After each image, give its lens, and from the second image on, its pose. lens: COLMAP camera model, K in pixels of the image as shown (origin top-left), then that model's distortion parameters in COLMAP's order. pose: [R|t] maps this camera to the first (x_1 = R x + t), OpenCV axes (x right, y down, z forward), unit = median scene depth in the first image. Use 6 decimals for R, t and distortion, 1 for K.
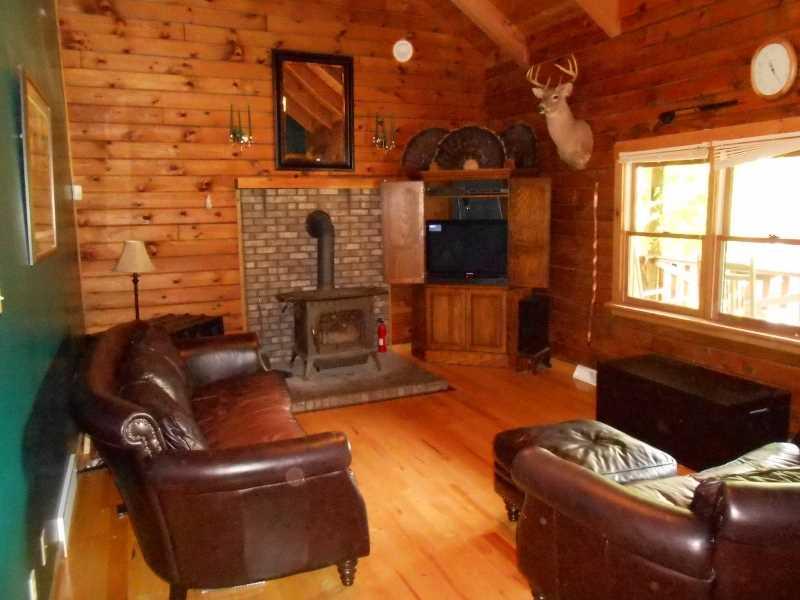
lens RADIAL K [[621.4, 0, 402.0], [0, 621.4, 295.5], [0, 0, 1]] dist [-0.012788, 0.025901]
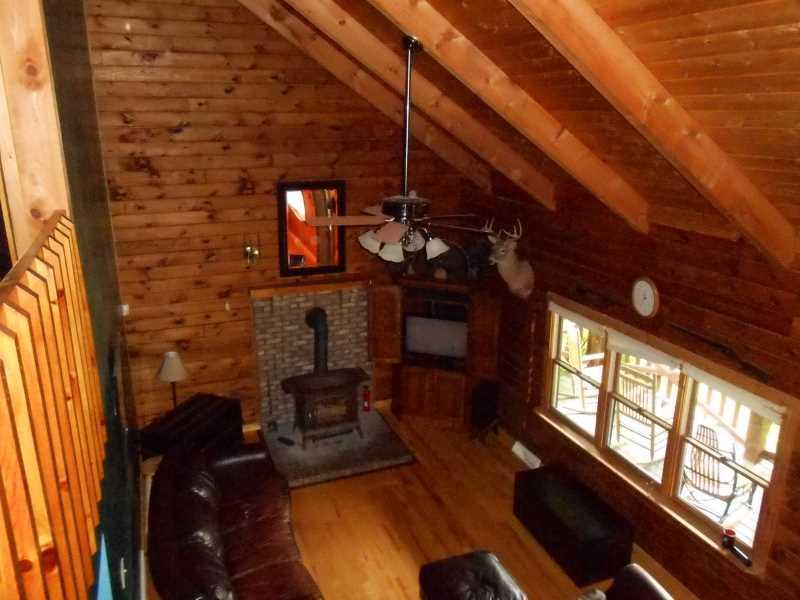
lens RADIAL K [[621.4, 0, 399.1], [0, 621.4, 302.0], [0, 0, 1]] dist [-0.012788, 0.025901]
pose [[0.999320, 0.029323, -0.022353, 0.061400], [-0.025442, 0.987176, 0.157597, -0.362483], [0.026688, -0.156921, 0.987251, -0.222624]]
